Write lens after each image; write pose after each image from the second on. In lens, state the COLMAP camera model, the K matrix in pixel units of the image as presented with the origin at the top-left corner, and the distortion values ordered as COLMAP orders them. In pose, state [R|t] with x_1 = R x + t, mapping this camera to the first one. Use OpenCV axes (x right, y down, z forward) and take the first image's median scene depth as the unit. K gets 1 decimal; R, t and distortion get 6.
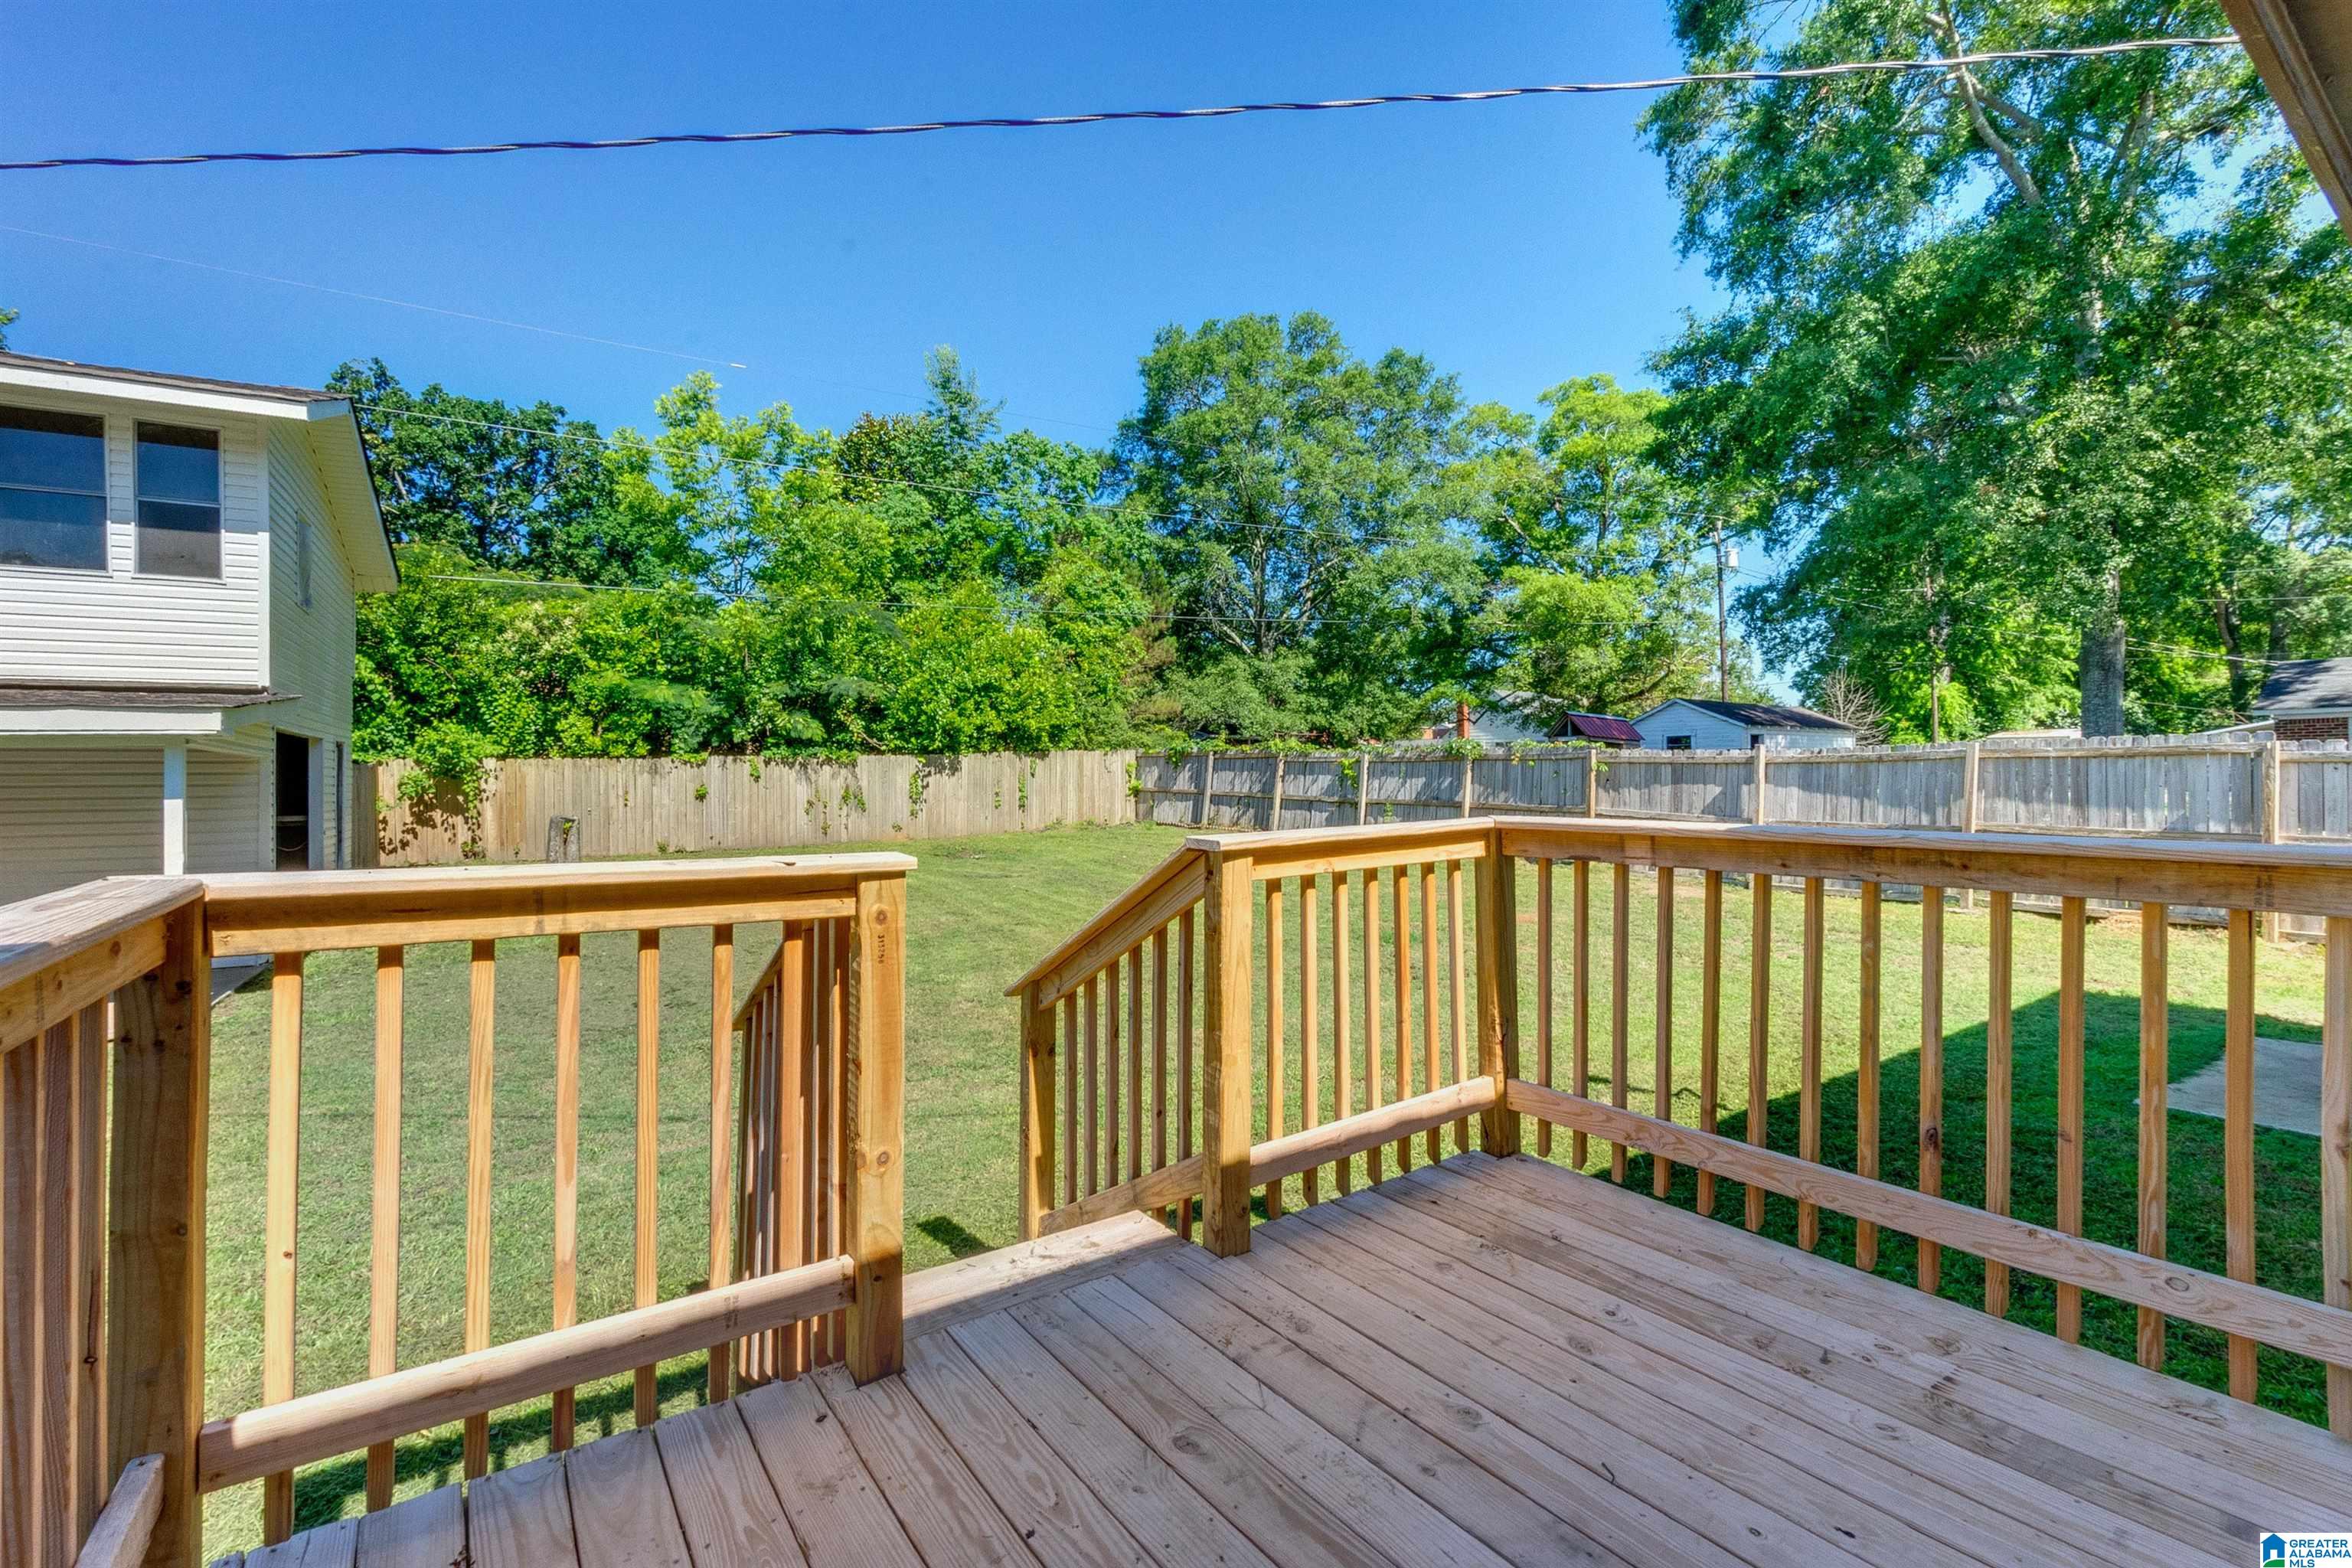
lens RADIAL K [[1016.0, 0, 1176.0], [0, 1016.0, 784.0], [0, 0, 1]] dist [-0.002082, -0.000364]
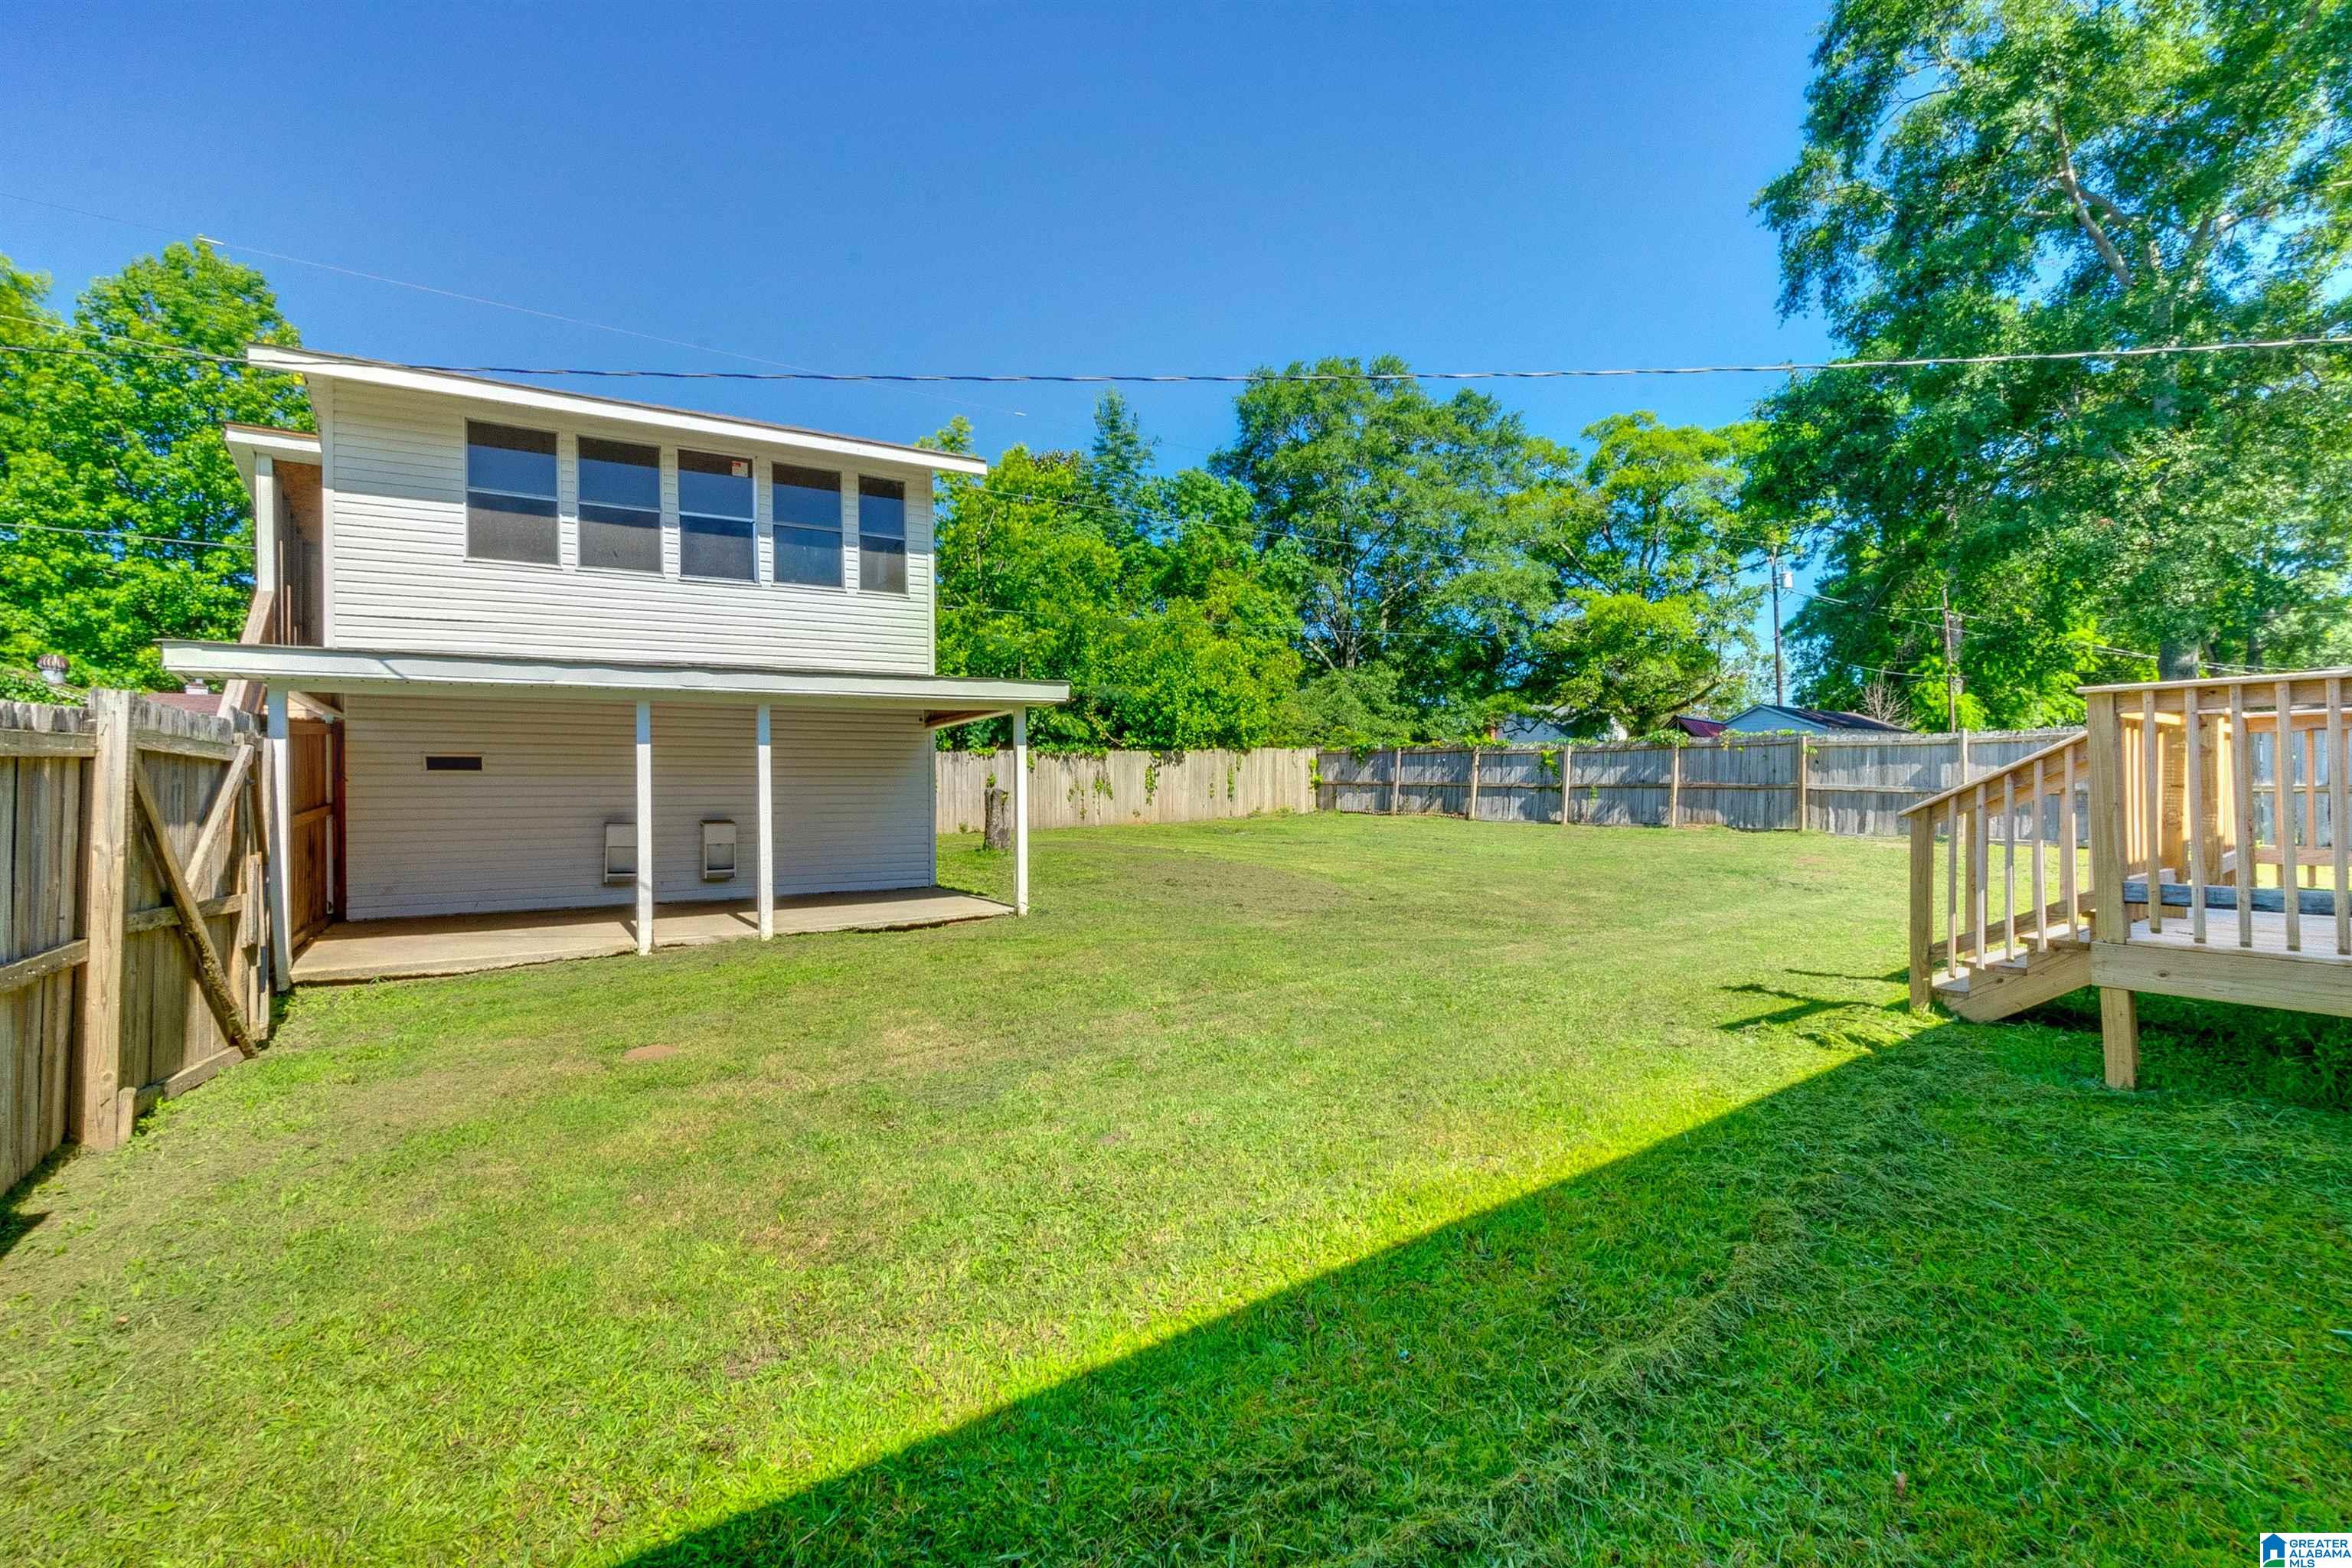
lens RADIAL K [[993.8, 0, 1158.5], [0, 993.8, 791.4], [0, 0, 1]] dist [-0.000711, -0.000184]
pose [[0.999920, -0.002817, 0.012295, -0.235682], [0.002937, 0.999948, -0.009778, 0.025863], [-0.012267, 0.009813, 0.999877, -0.112430]]
